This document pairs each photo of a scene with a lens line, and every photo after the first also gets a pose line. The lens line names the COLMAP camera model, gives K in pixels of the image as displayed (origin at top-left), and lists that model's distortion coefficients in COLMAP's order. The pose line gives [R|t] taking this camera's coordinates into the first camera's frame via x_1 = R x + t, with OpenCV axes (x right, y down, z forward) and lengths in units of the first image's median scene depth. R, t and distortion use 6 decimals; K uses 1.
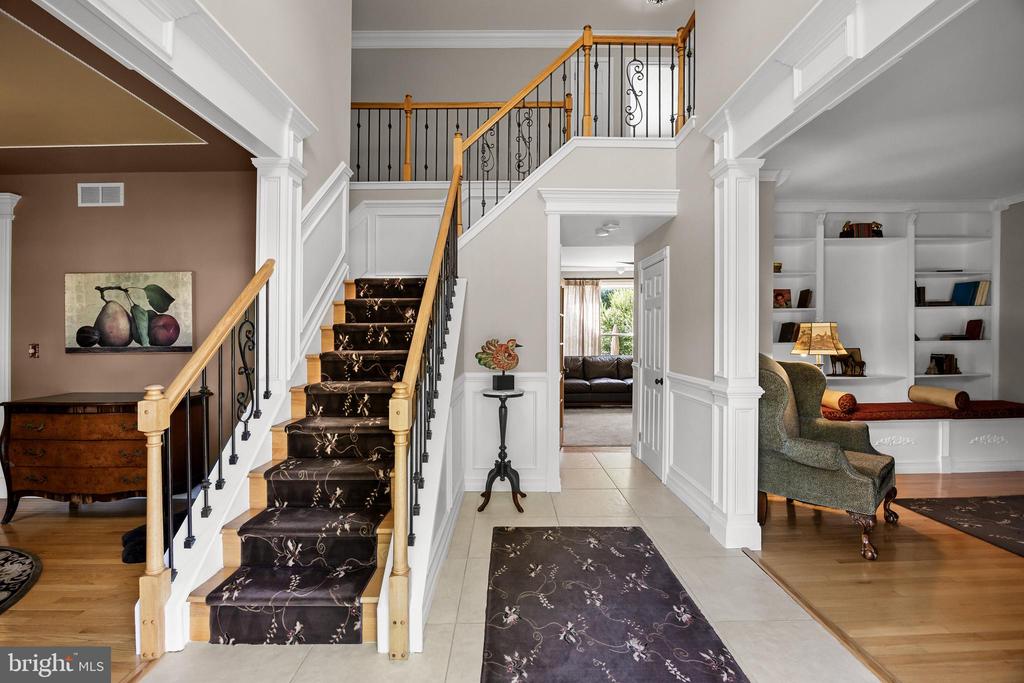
lens RADIAL K [[450.7, 0, 510.5], [0, 450.7, 346.0], [0, 0, 1]] dist [-0.012513, 0.000524]
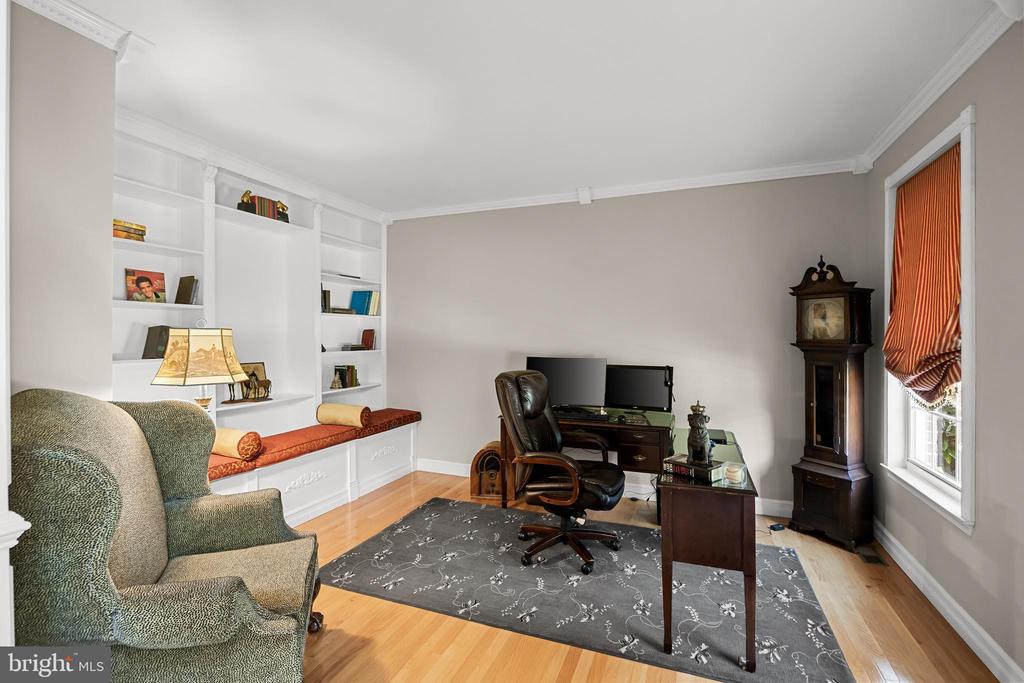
lens RADIAL K [[450.7, 0, 511.2], [0, 450.7, 345.4], [0, 0, 1]] dist [-0.012513, 0.000524]
pose [[0.386856, -0.004895, 0.922127, 0.248602], [0.012739, 0.999919, -0.000037, -0.020330], [-0.922052, 0.011761, 0.386886, 0.328309]]
